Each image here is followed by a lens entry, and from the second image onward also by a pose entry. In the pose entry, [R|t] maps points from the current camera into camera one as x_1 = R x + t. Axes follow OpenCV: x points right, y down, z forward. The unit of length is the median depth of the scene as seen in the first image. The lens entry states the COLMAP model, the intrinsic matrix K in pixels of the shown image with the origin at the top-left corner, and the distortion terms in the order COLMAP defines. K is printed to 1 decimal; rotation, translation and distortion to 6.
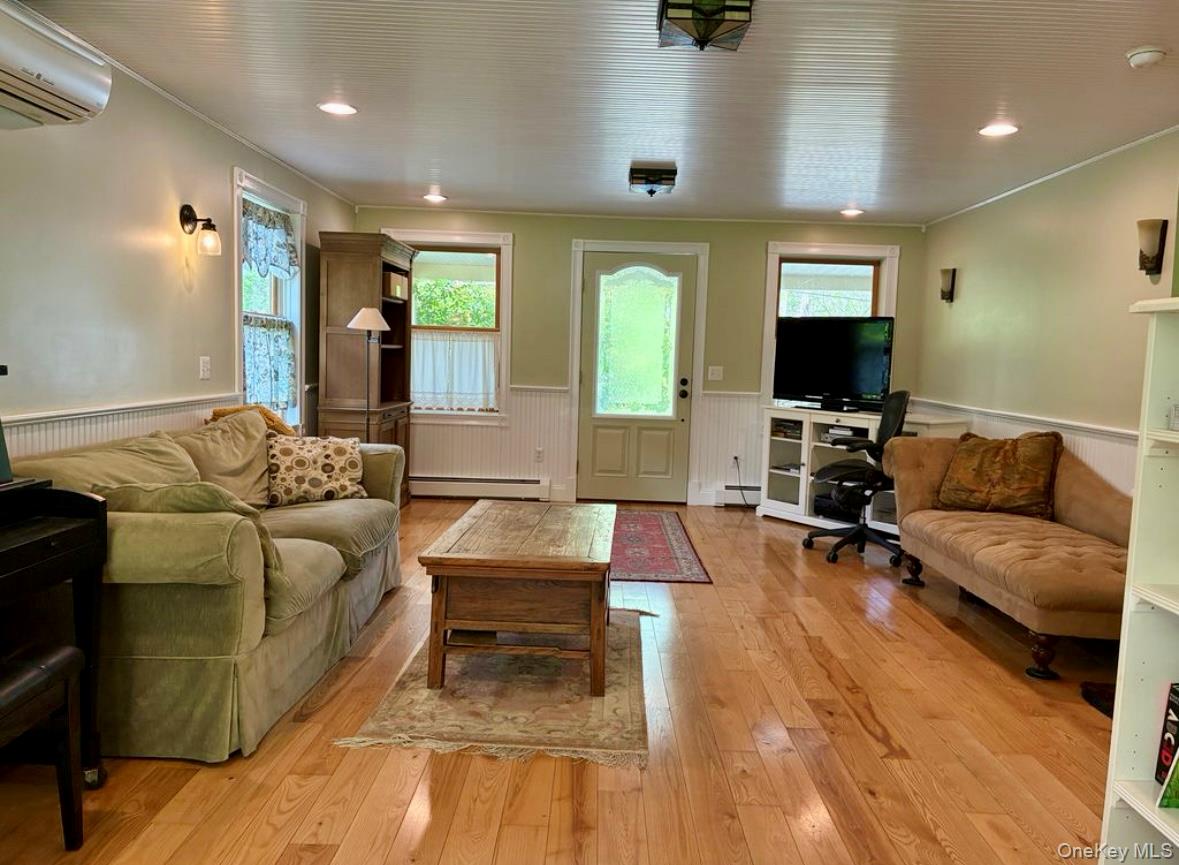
lens RADIAL K [[890.1, 0, 589.5], [0, 890.1, 432.5], [0, 0, 1]] dist [0.036929, -0.000910]
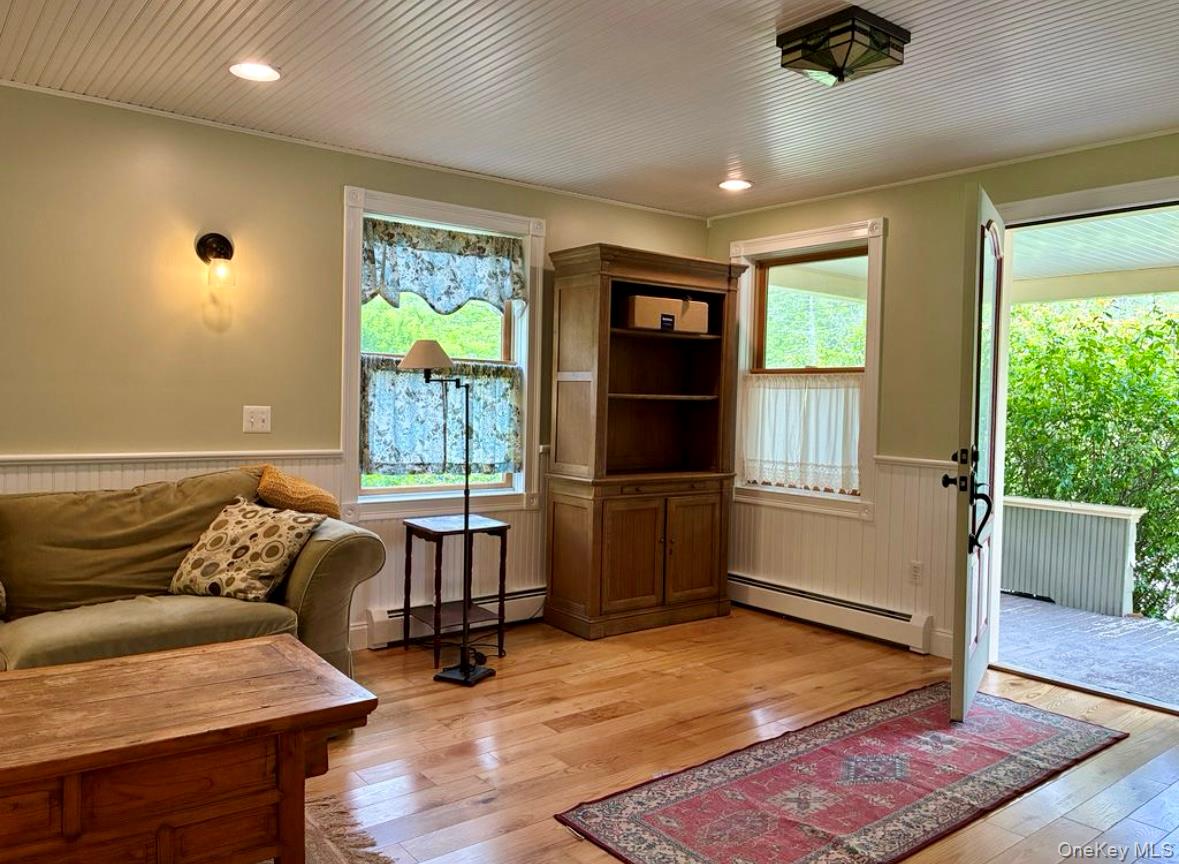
lens RADIAL K [[890.1, 0, 589.5], [0, 890.1, 432.0], [0, 0, 1]] dist [0.036929, -0.000910]
pose [[0.628974, 0.012053, -0.777333, 0.301665], [-0.070626, 0.996631, -0.041692, -0.031699], [0.774212, 0.081123, 0.627707, 0.483037]]
